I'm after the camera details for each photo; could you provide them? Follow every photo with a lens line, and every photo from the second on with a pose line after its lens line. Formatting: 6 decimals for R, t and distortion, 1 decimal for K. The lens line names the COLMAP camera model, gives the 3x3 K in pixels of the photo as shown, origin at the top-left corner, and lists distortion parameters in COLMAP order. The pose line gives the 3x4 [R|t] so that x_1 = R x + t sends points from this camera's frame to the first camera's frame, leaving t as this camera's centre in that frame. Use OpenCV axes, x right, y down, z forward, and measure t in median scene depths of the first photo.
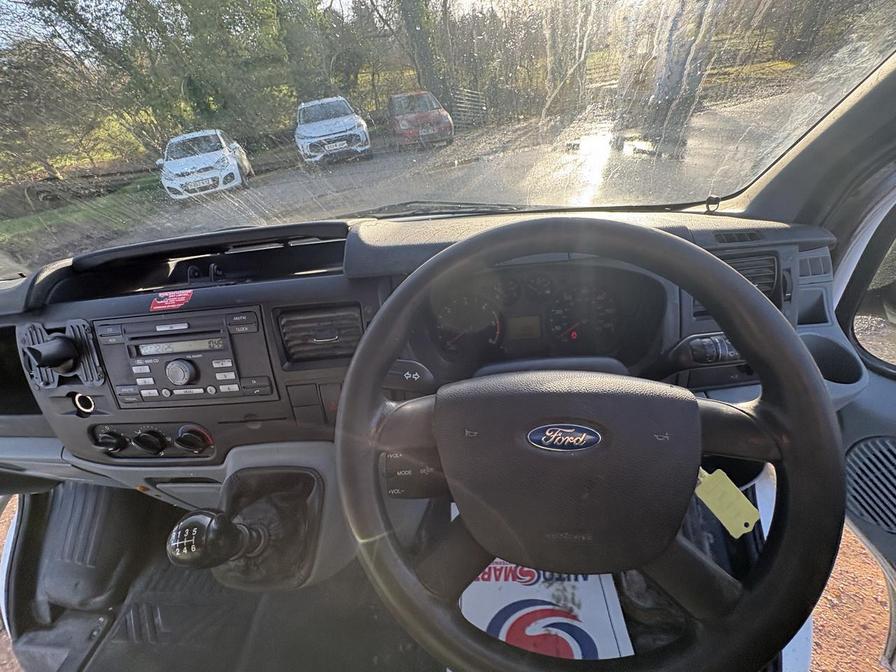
lens RADIAL K [[356.3, 0, 455.8], [0, 356.3, 339.1], [0, 0, 1]] dist [0.002855, -0.000813]
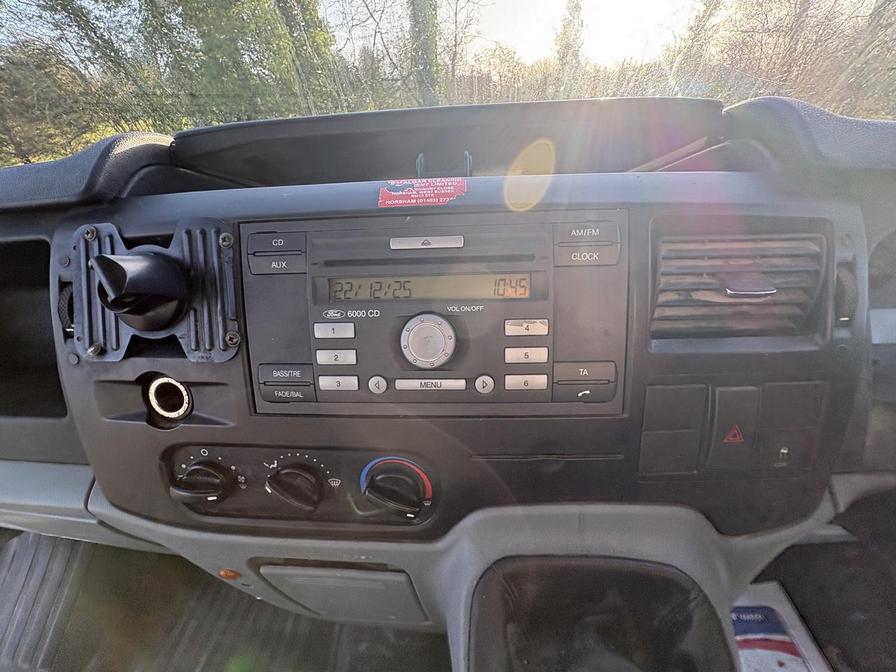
lens RADIAL K [[356.3, 0, 449.5], [0, 356.3, 340.8], [0, 0, 1]] dist [0.002855, -0.000813]
pose [[0.995636, 0.074949, 0.055598, -0.731463], [-0.068961, 0.992313, -0.102762, 0.132325], [-0.062872, 0.098479, 0.993151, 0.508804]]
